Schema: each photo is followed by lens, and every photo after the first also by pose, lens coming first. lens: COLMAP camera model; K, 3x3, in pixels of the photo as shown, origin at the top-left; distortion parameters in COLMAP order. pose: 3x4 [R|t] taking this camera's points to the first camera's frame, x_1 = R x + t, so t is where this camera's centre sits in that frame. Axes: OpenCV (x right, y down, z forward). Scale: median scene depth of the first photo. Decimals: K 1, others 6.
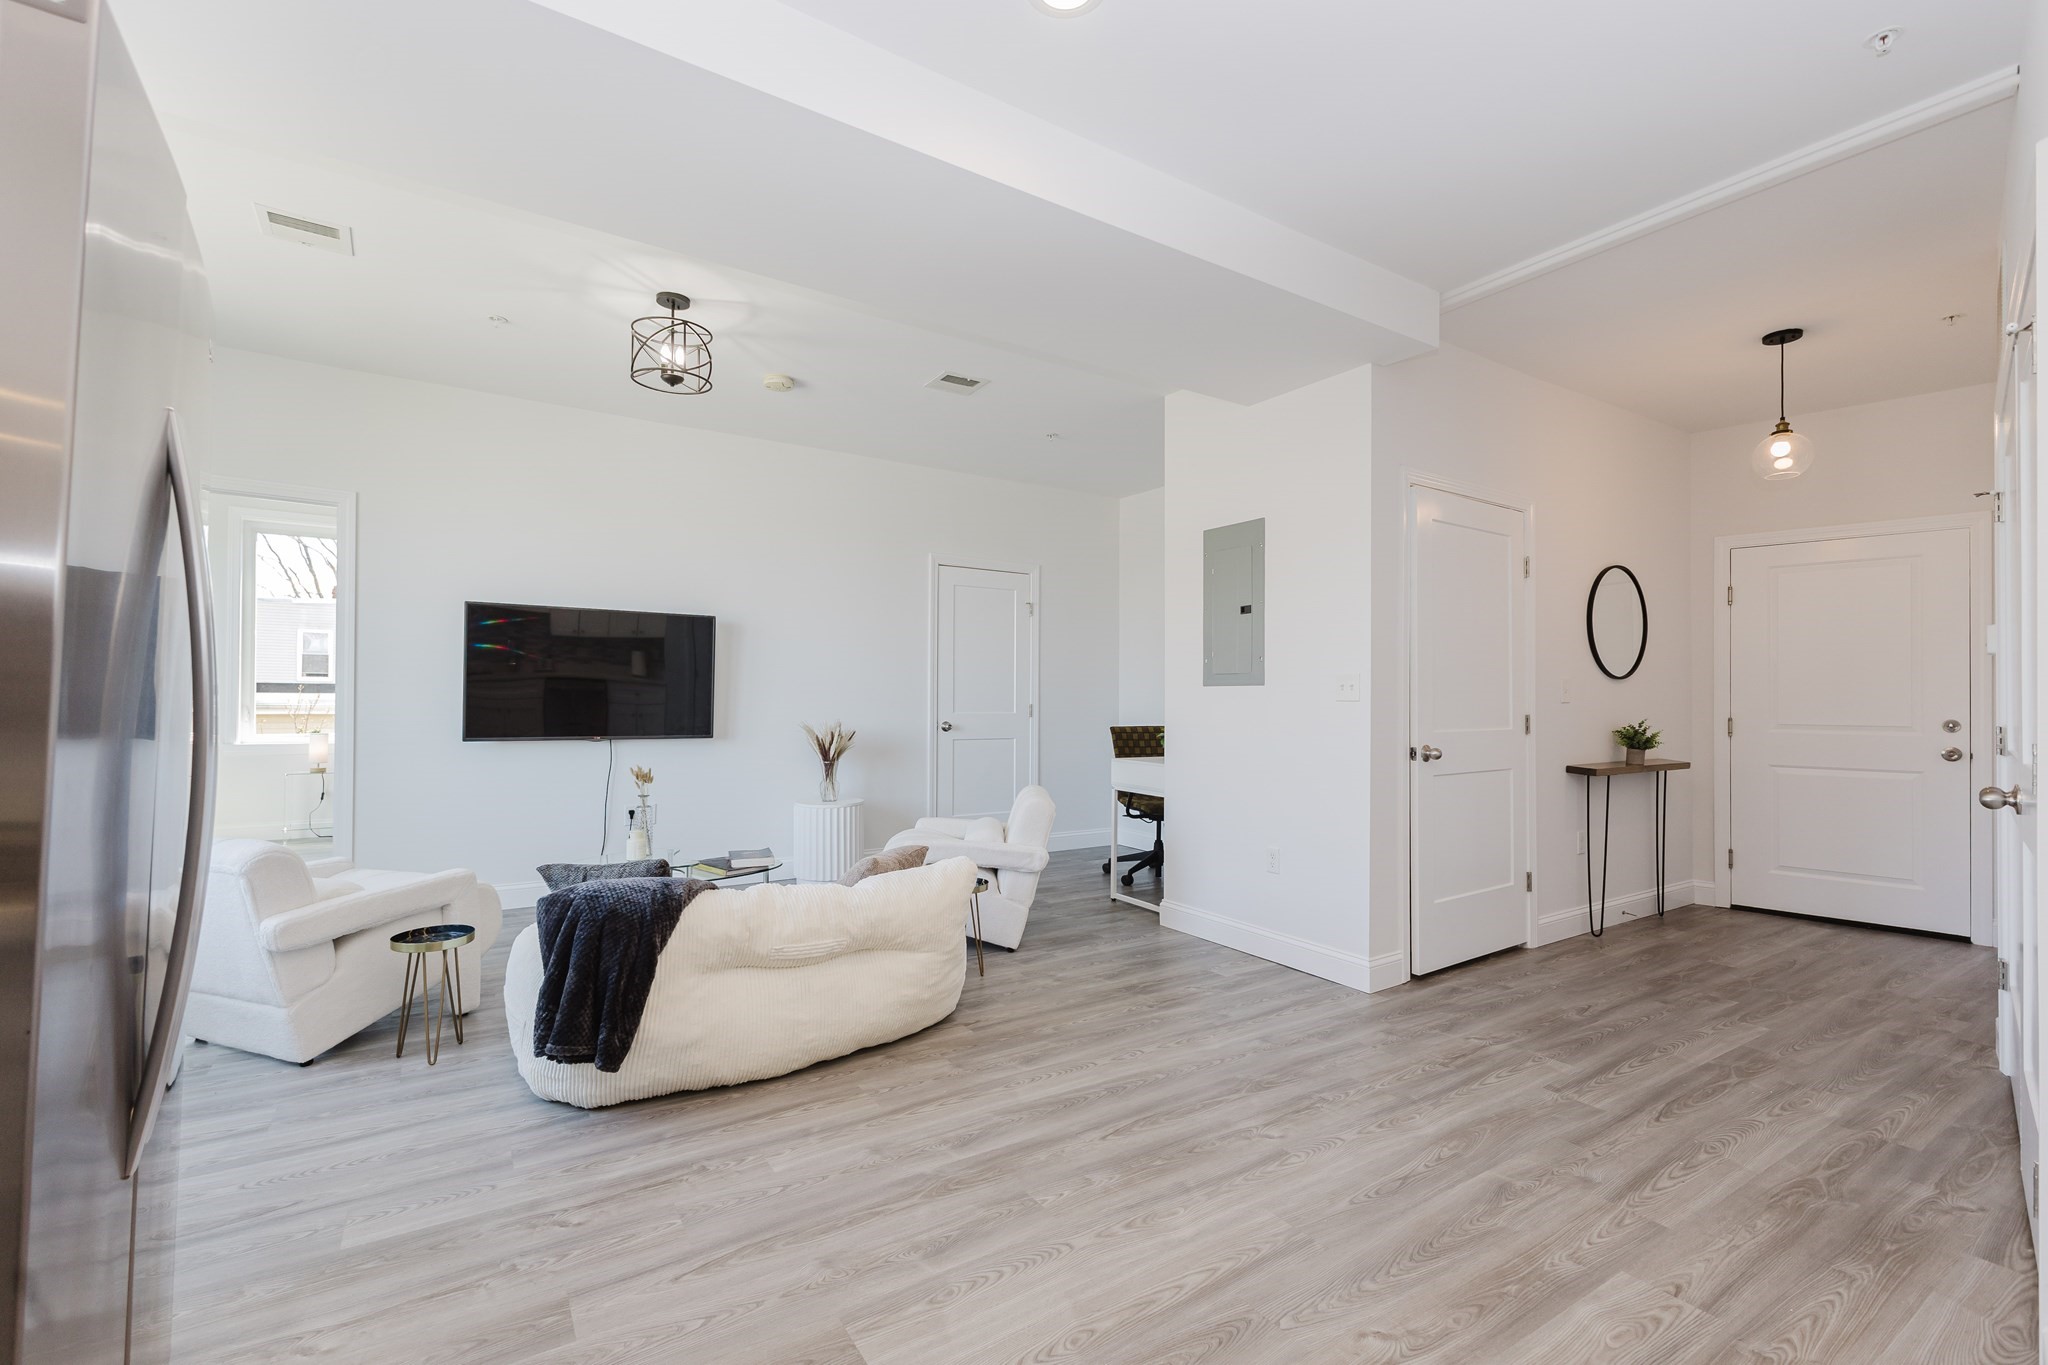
lens RADIAL K [[901.3, 0, 1016.0], [0, 901.3, 691.6], [0, 0, 1]] dist [0.012364, -0.002848]
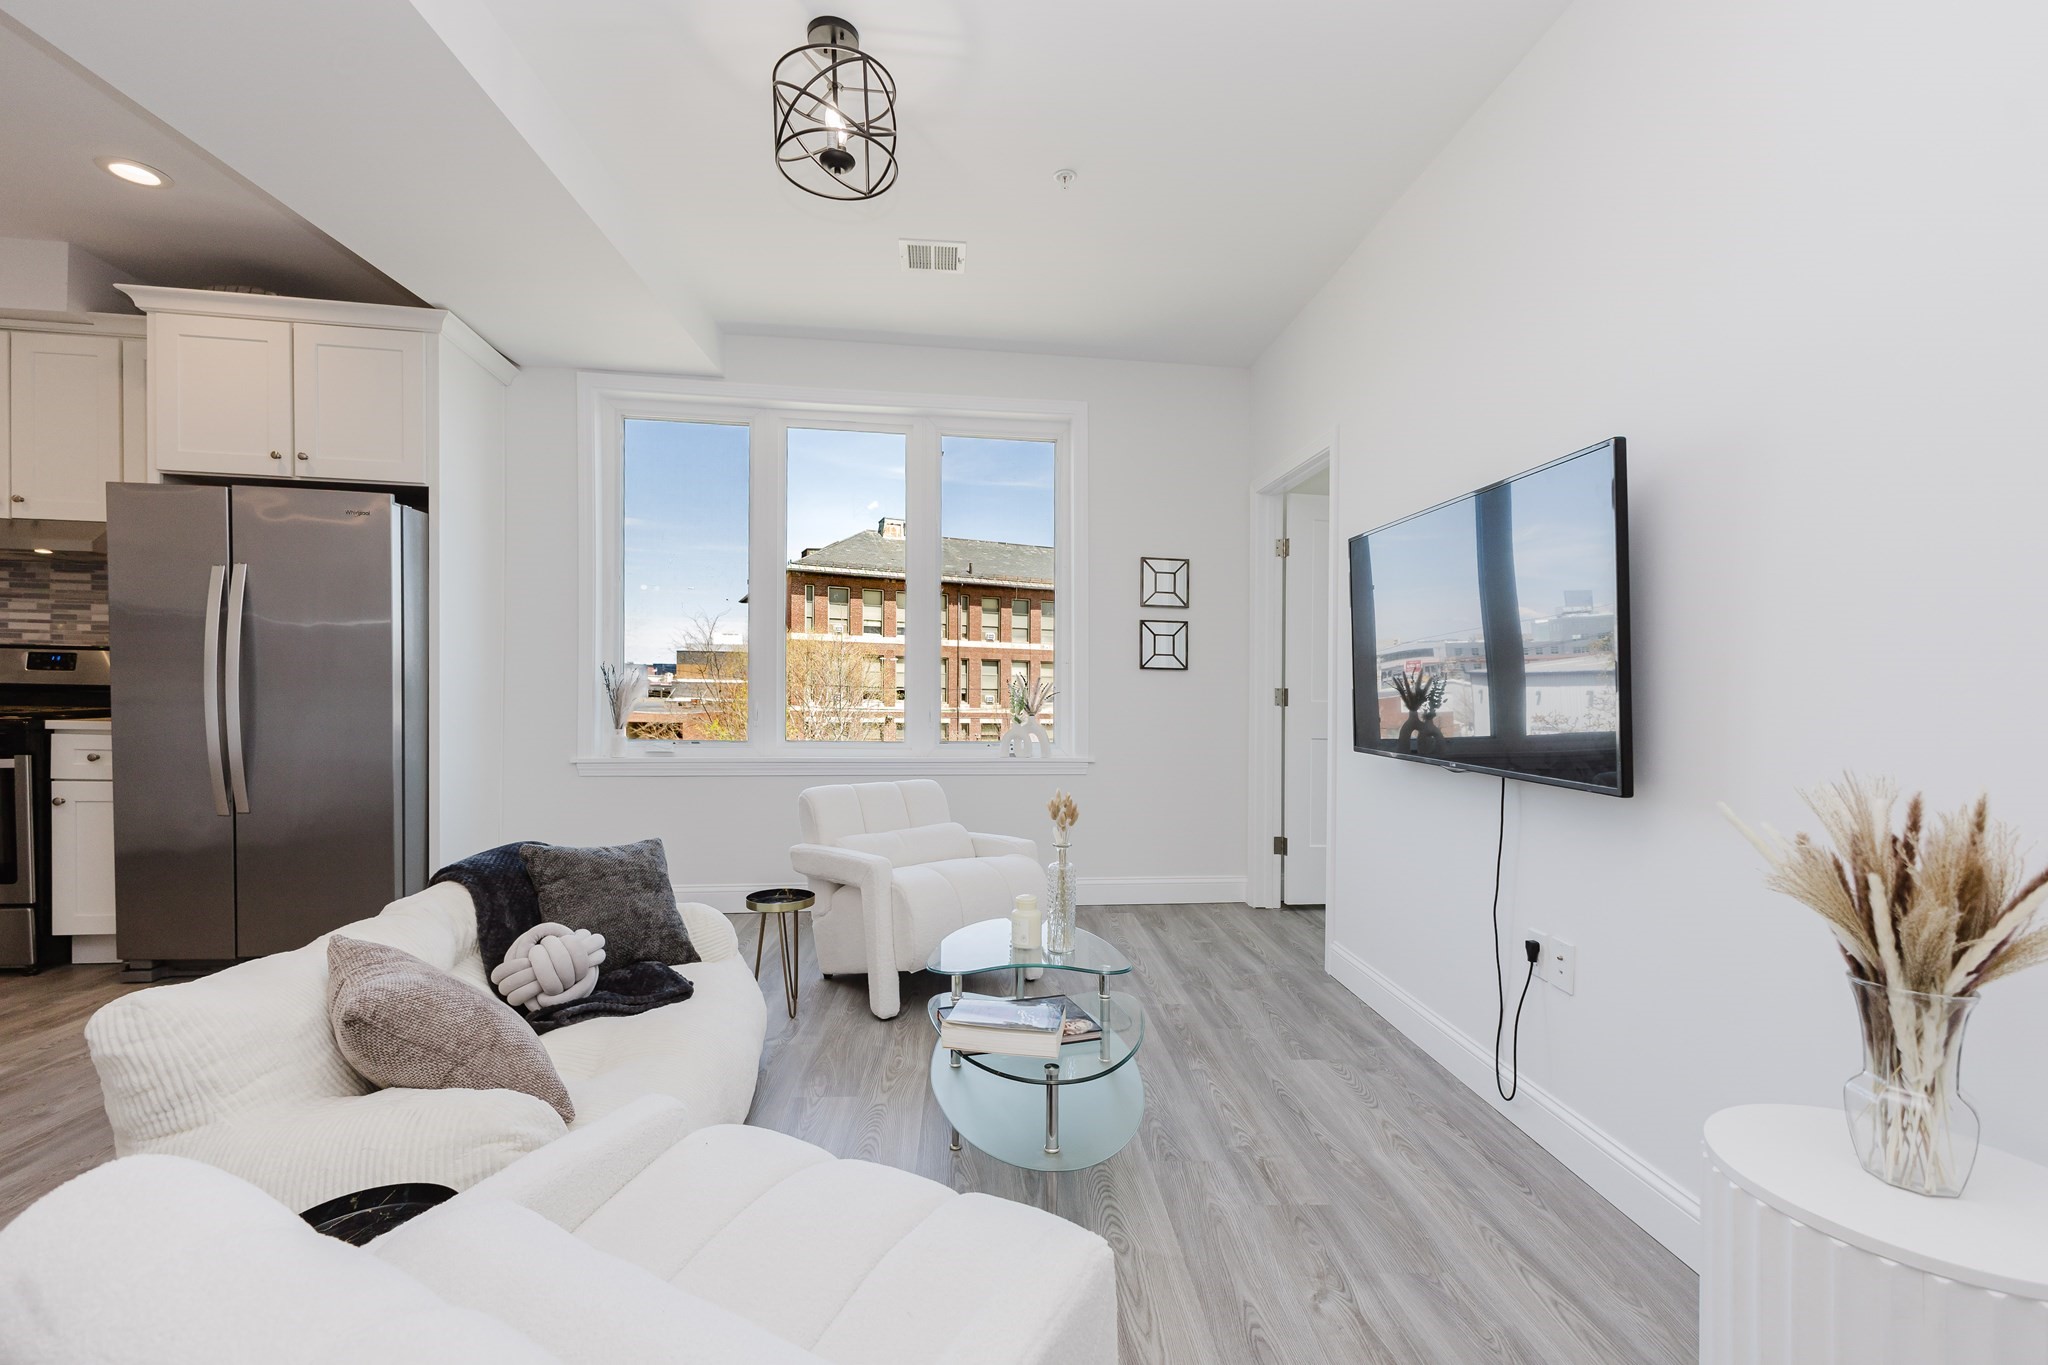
lens RADIAL K [[901.3, 0, 1015.7], [0, 901.3, 694.2], [0, 0, 1]] dist [0.012364, -0.002848]
pose [[-0.504360, -0.011025, -0.863423, 0.092561], [-0.018432, 0.999828, -0.002000, 0.021463], [0.863296, 0.014906, -0.504477, 1.241729]]
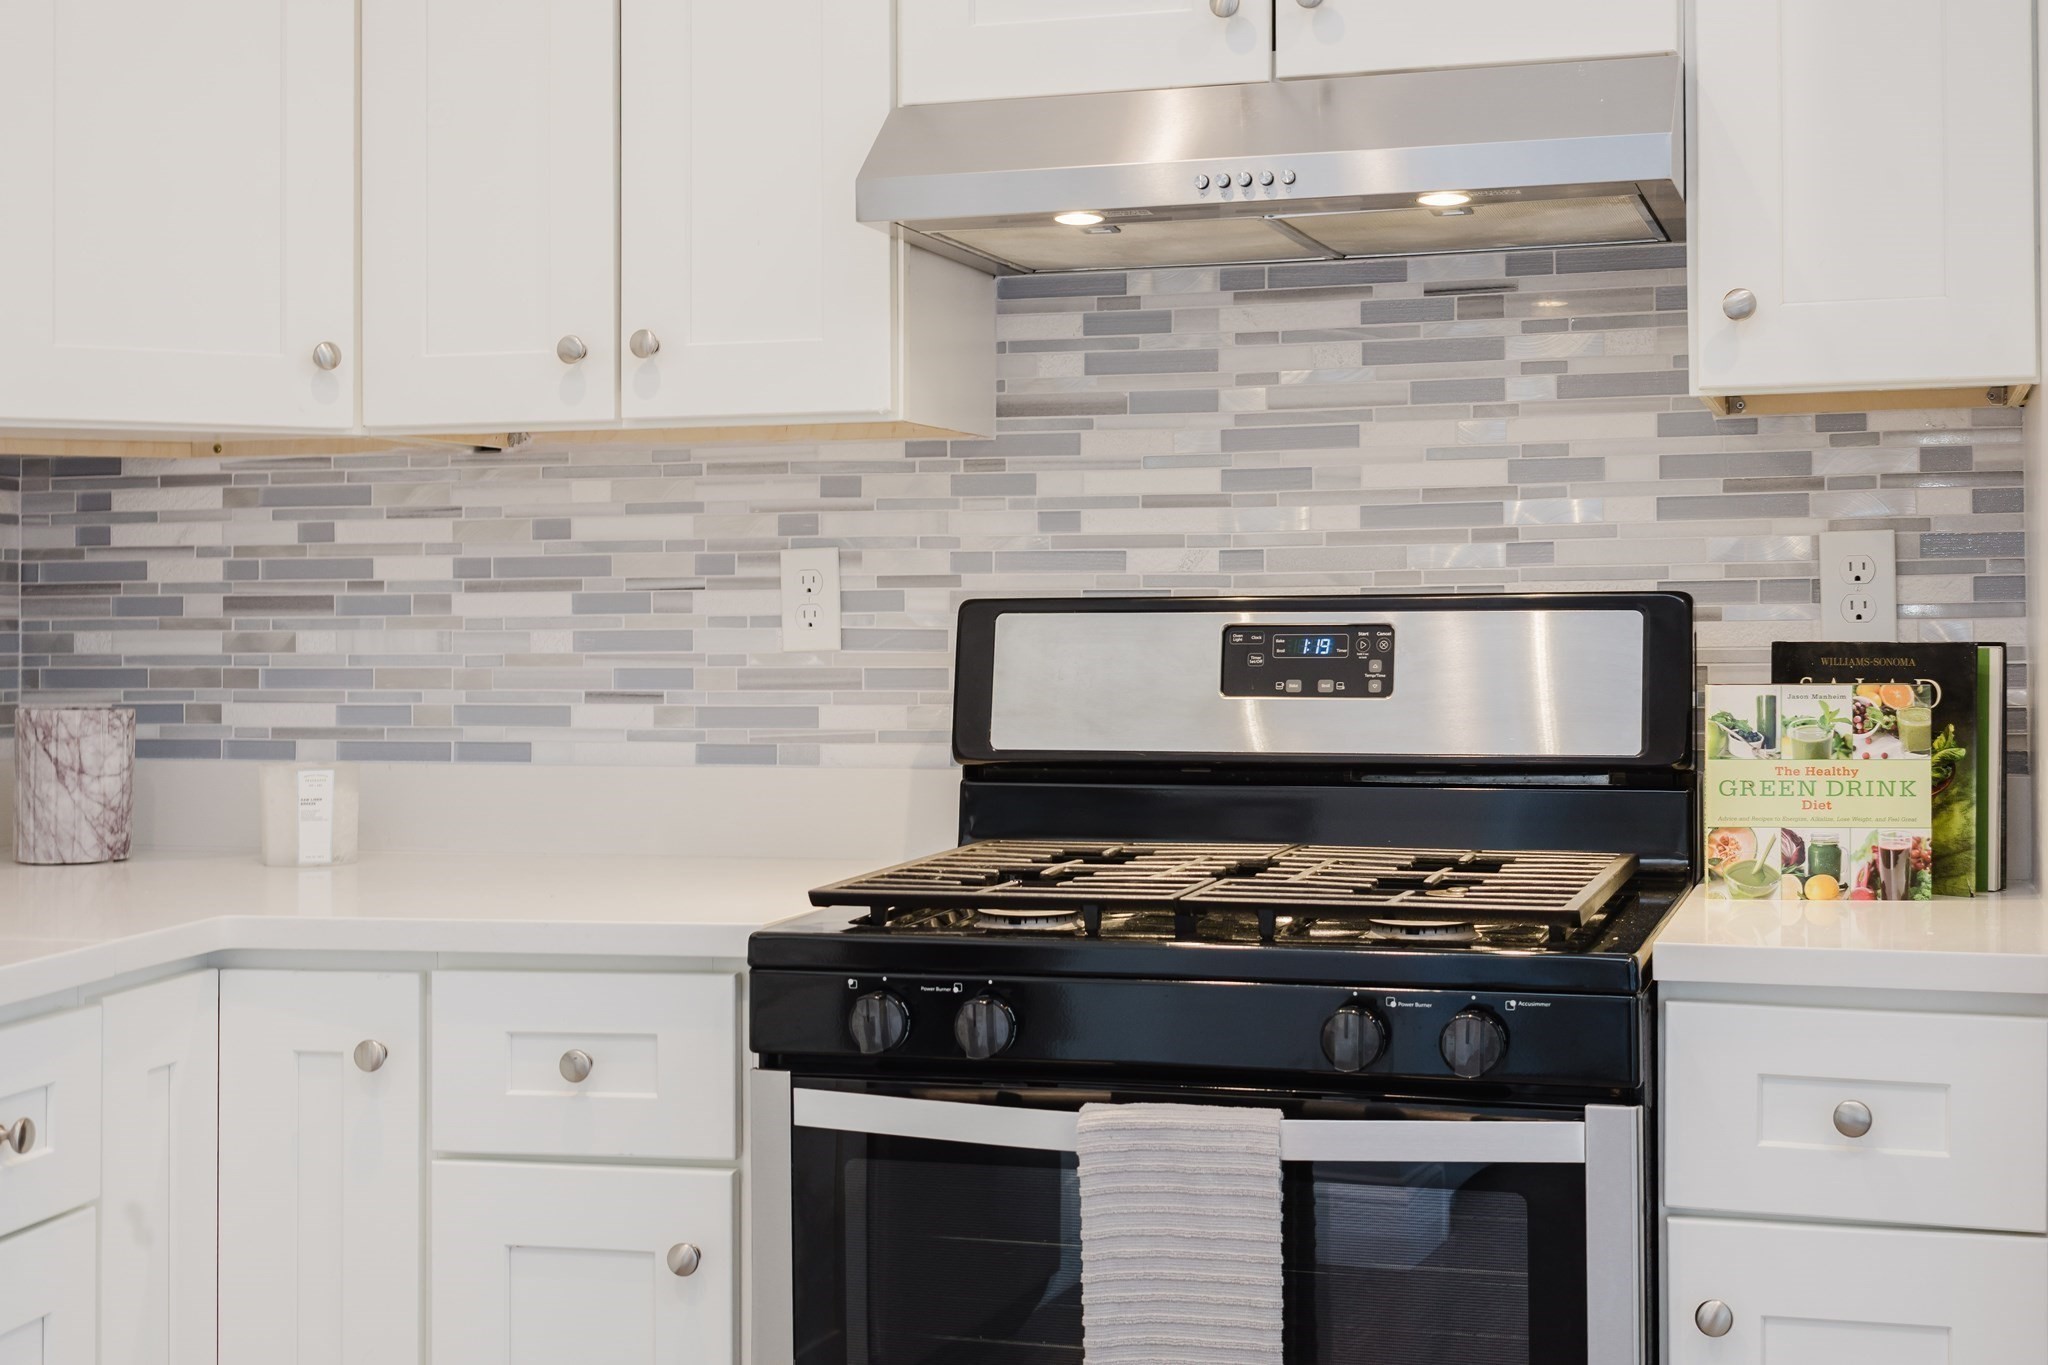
lens RADIAL K [[2813.8, 0, 1077.7], [0, 2813.8, 568.4], [0, 0, 1]] dist [0.014783, 0.000000]
pose [[-0.815833, -0.011766, -0.578167, 0.237915], [0.004838, 0.999619, -0.027169, 0.000550], [0.578267, -0.024963, -0.815466, 0.485139]]
